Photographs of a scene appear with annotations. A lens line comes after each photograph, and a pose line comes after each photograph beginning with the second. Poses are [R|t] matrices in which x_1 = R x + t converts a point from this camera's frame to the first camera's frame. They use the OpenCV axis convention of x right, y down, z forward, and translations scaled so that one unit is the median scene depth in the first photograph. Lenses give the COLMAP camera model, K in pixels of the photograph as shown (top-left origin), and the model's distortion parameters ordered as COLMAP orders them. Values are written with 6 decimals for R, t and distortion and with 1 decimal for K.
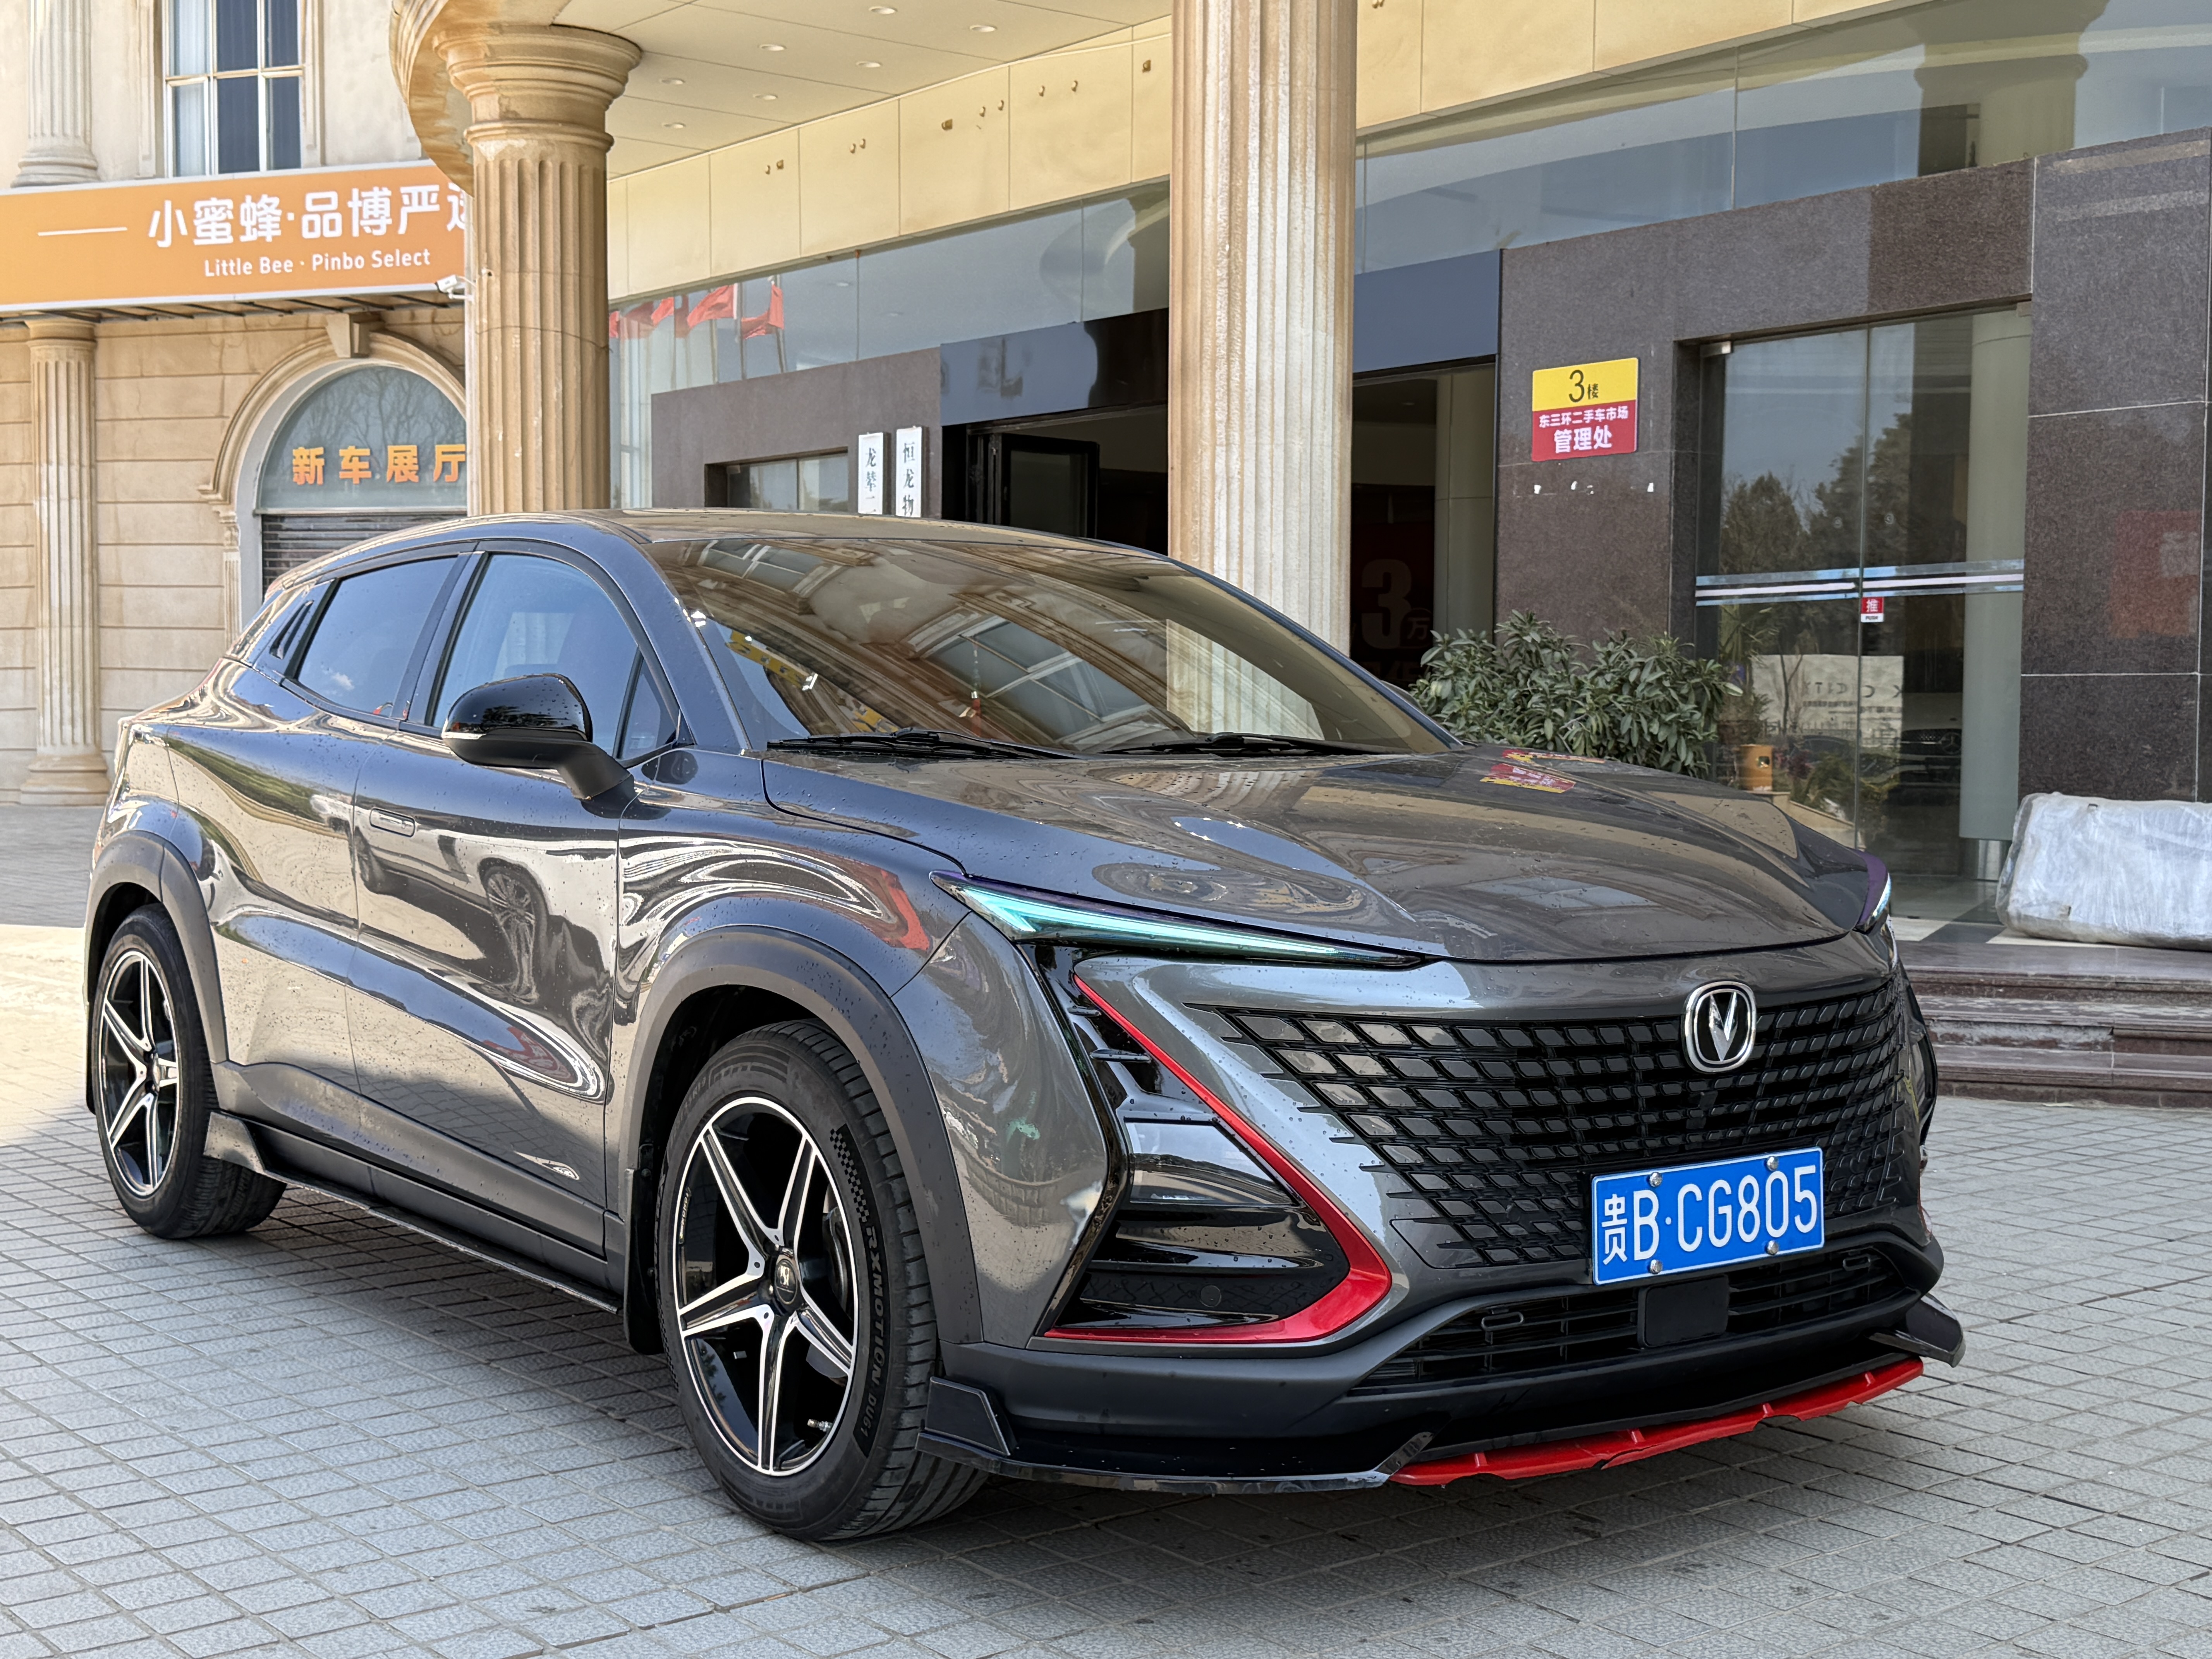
lens RADIAL K [[2809.5, 0, 1106.0], [0, 2809.5, 829.5], [0, 0, 1]] dist [0.192331, -0.447703]
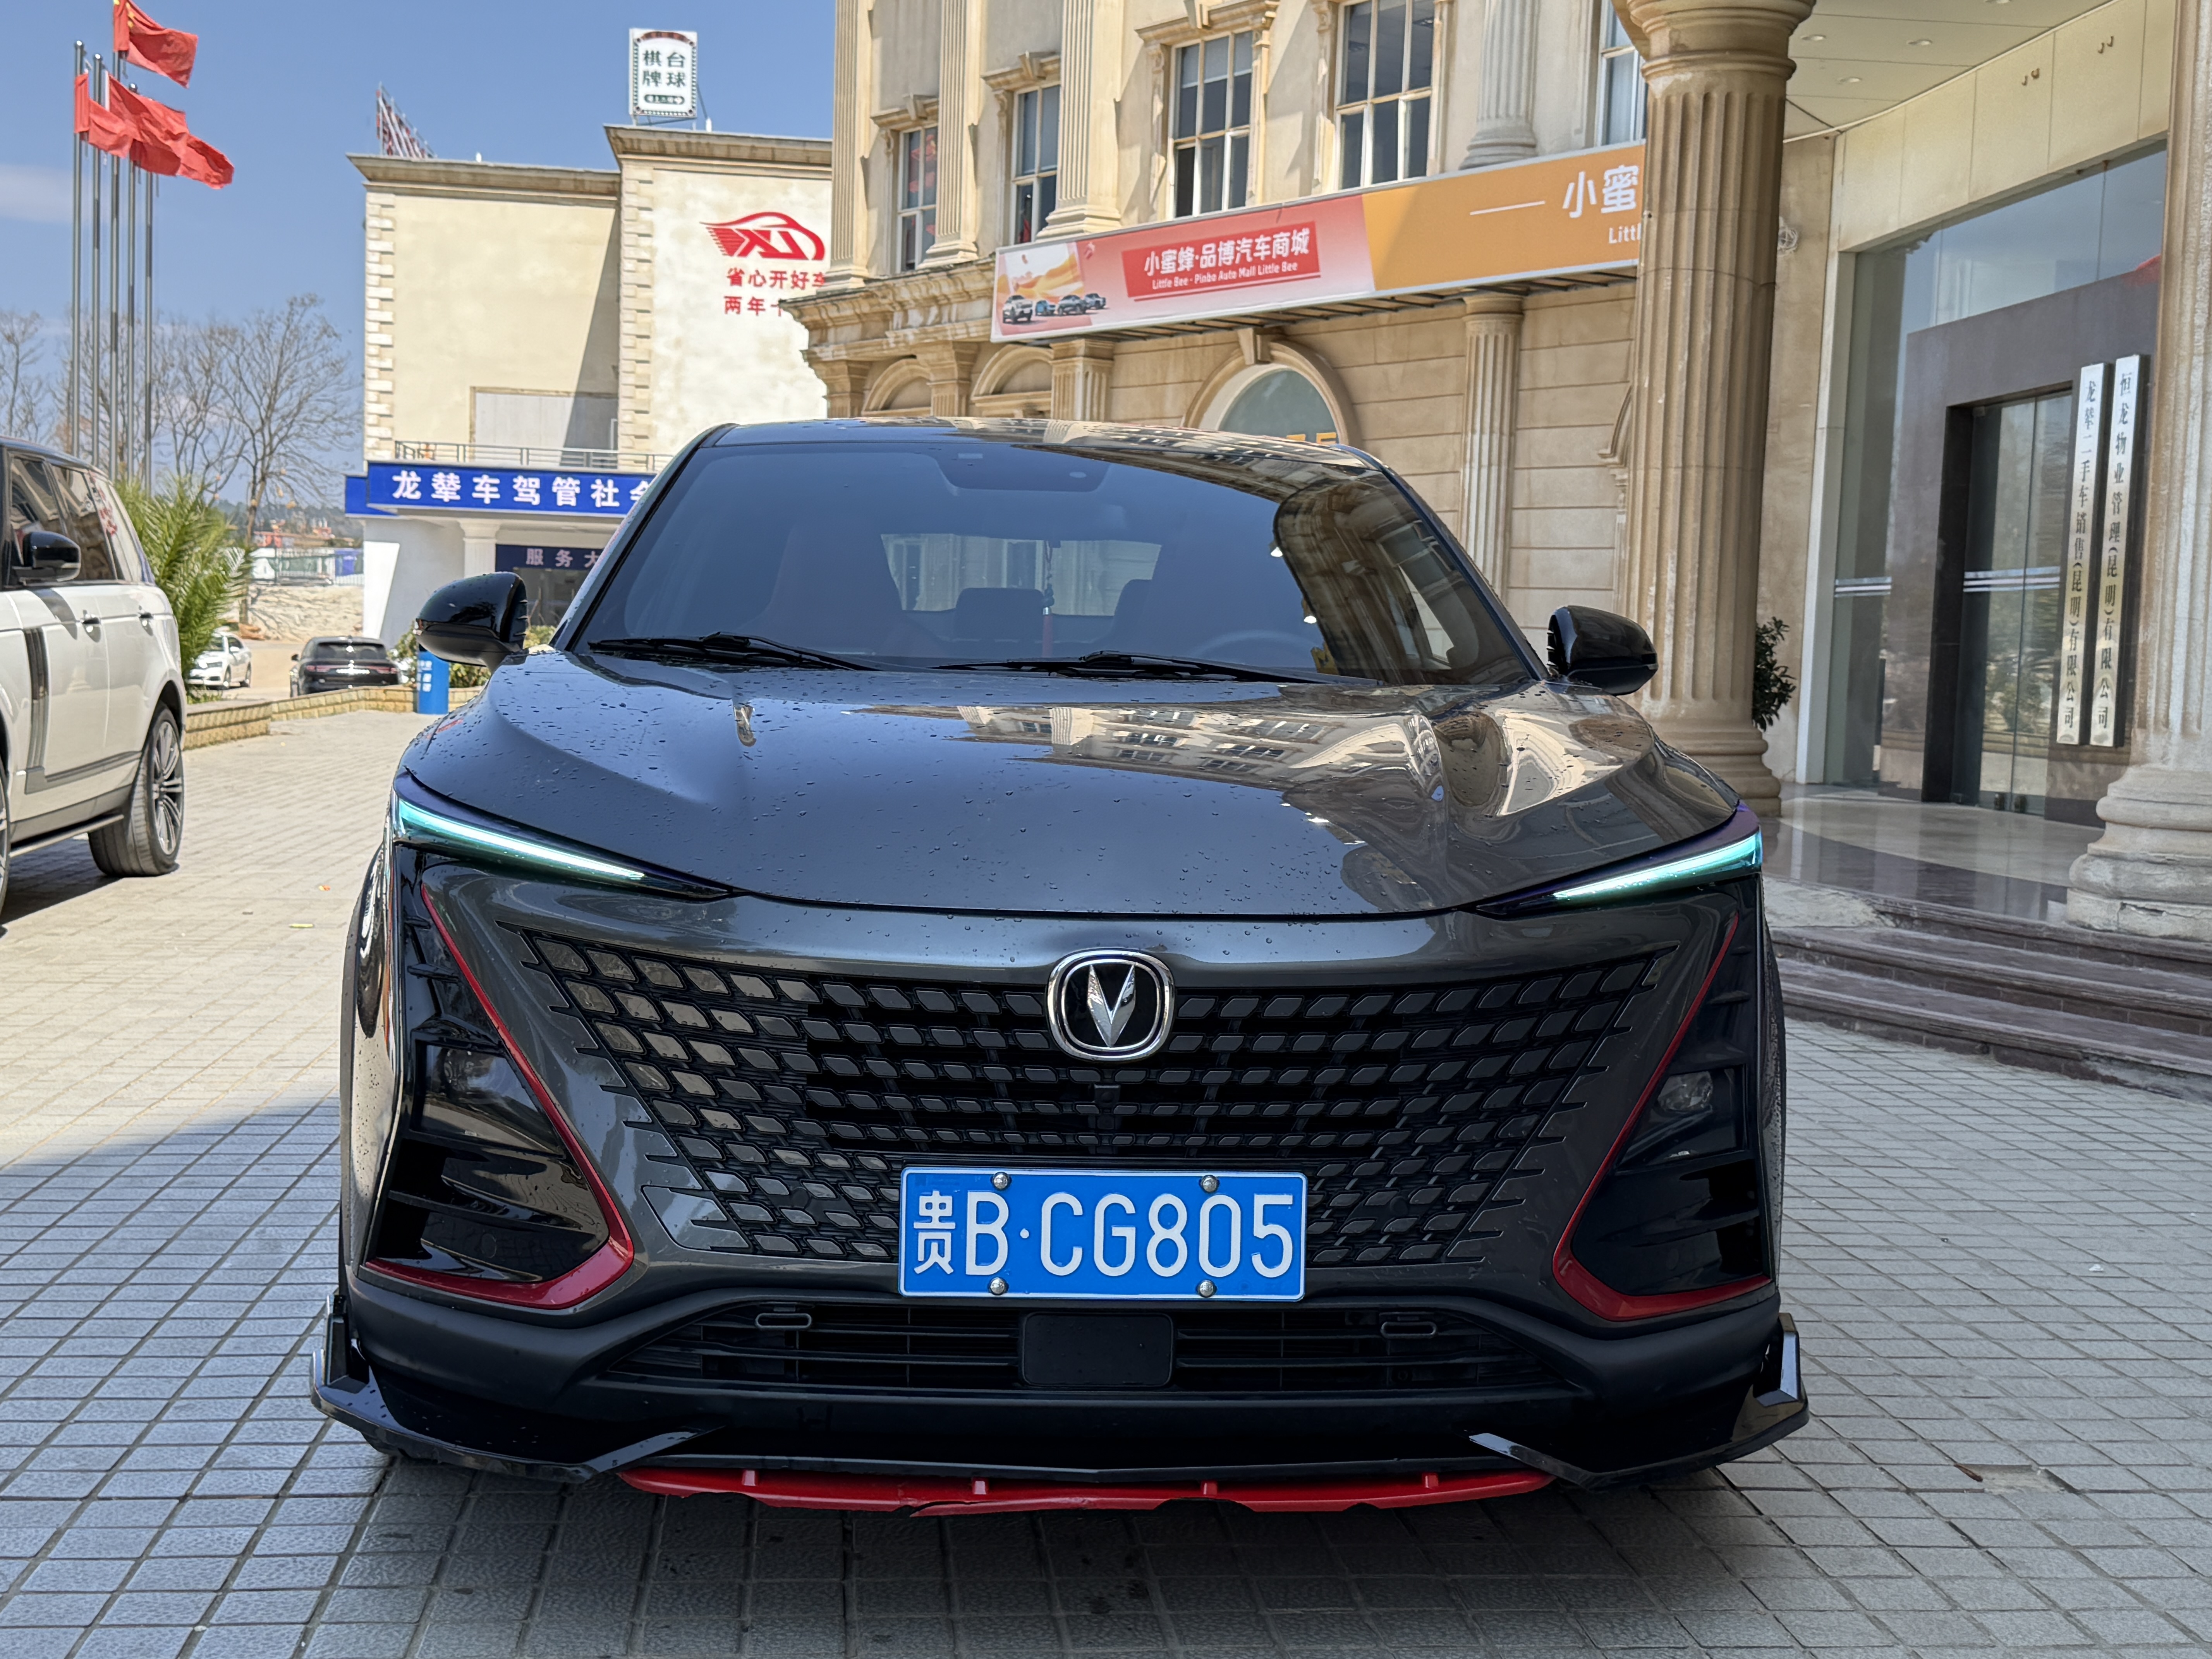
lens RADIAL K [[2807.2, 0, 1112.8], [0, 2807.2, 839.6], [0, 0, 1]] dist [0.213895, -0.517807]
pose [[0.845847, 0.060264, -0.530011, 0.226212], [-0.053085, 0.998175, 0.028776, -0.000460], [0.530778, 0.003796, 0.847502, 0.111285]]
